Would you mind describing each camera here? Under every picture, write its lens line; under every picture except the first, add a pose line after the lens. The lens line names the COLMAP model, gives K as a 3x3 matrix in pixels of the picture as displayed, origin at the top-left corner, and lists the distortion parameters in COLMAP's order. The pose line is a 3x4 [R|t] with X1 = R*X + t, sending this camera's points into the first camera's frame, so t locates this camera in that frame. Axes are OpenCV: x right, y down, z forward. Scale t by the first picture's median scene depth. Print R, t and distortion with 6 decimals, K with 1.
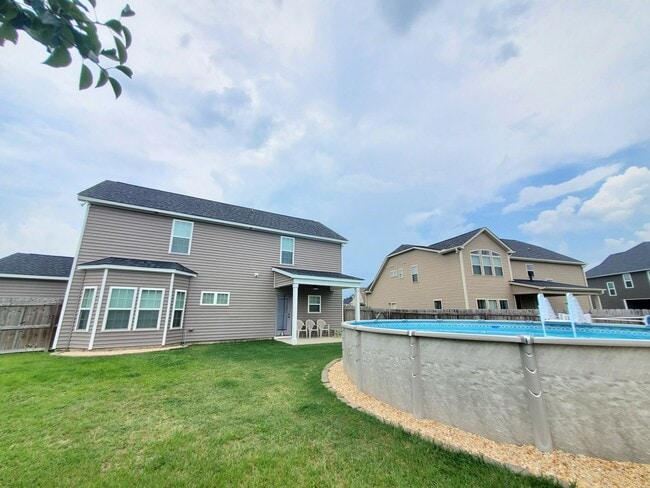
lens RADIAL K [[259.2, 0, 319.9], [0, 259.2, 245.8], [0, 0, 1]] dist [0.001252, -0.000566]
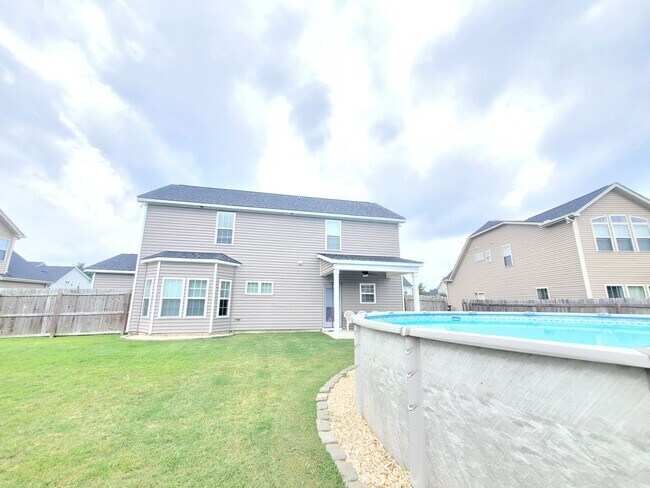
lens RADIAL K [[258.8, 0, 318.1], [0, 258.8, 244.9], [0, 0, 1]] dist [-0.001319, -0.000237]
pose [[0.949919, -0.064647, -0.305735, 0.125816], [0.072957, 0.997210, 0.015822, 0.043834], [0.303859, -0.037335, 0.951985, 0.143790]]
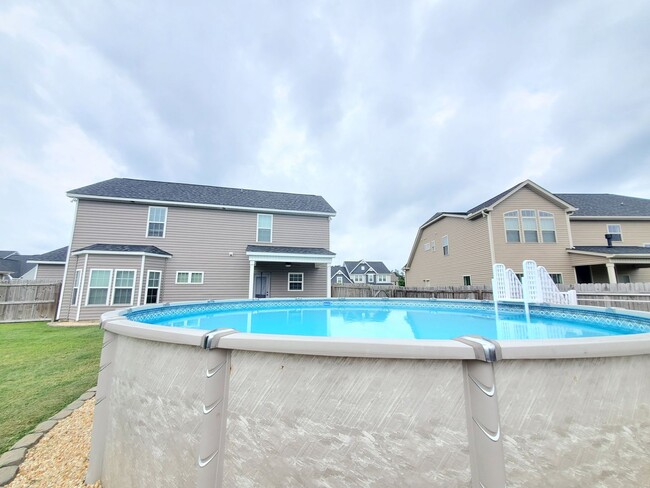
lens RADIAL K [[259.2, 0, 319.9], [0, 259.2, 245.8], [0, 0, 1]] dist [0.001252, -0.000566]
pose [[0.959582, -0.051095, -0.276753, 0.433003], [0.072749, 0.994992, 0.068542, 0.041926], [0.271865, -0.085905, 0.958493, 0.143014]]
